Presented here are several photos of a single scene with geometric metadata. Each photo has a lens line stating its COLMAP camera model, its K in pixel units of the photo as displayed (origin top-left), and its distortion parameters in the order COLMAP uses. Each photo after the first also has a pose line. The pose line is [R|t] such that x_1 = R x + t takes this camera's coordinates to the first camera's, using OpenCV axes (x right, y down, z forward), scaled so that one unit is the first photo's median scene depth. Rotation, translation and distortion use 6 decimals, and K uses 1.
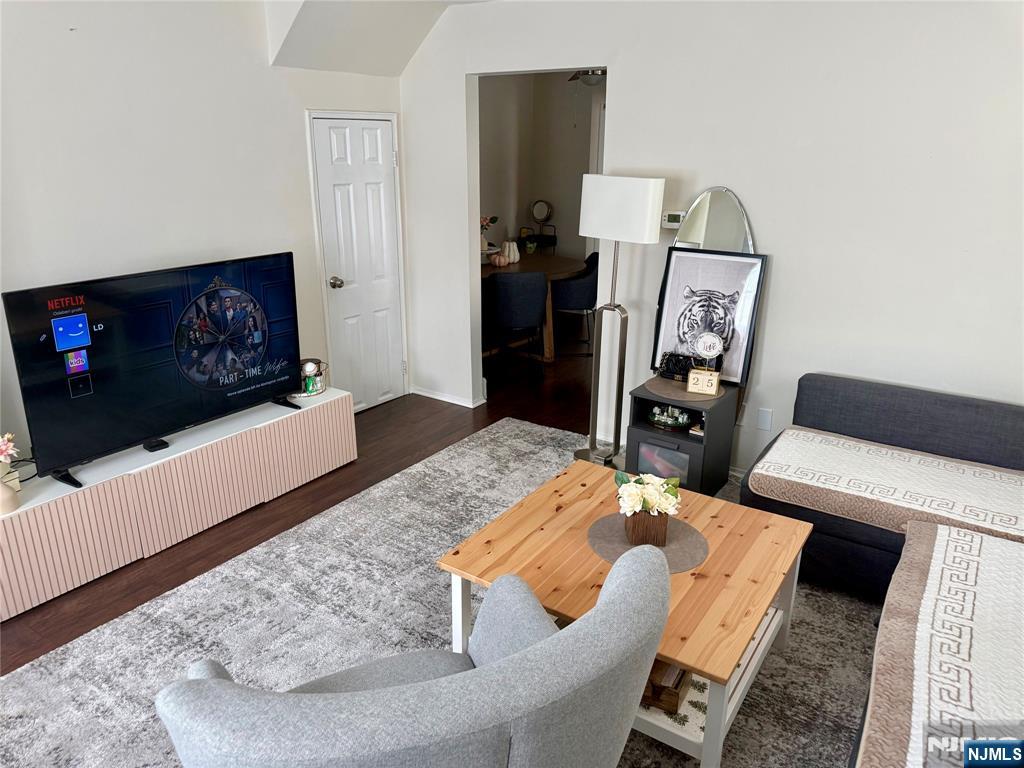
lens RADIAL K [[716.7, 0, 519.6], [0, 716.7, 383.8], [0, 0, 1]] dist [0.078285, -0.108364]
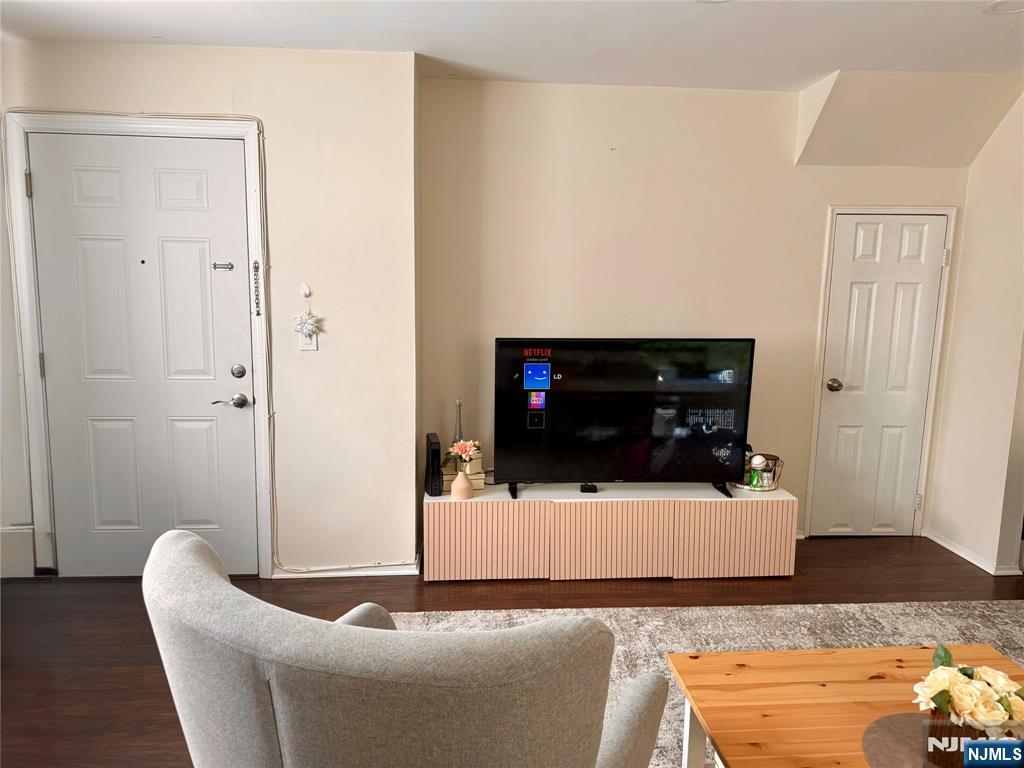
lens RADIAL K [[725.7, 0, 511.1], [0, 725.7, 381.5], [0, 0, 1]] dist [0.074368, -0.109808]
pose [[0.620755, 0.120516, -0.774686, 0.265432], [-0.257472, 0.964647, -0.056244, 0.016222], [0.740521, 0.234374, 0.629840, 0.138148]]
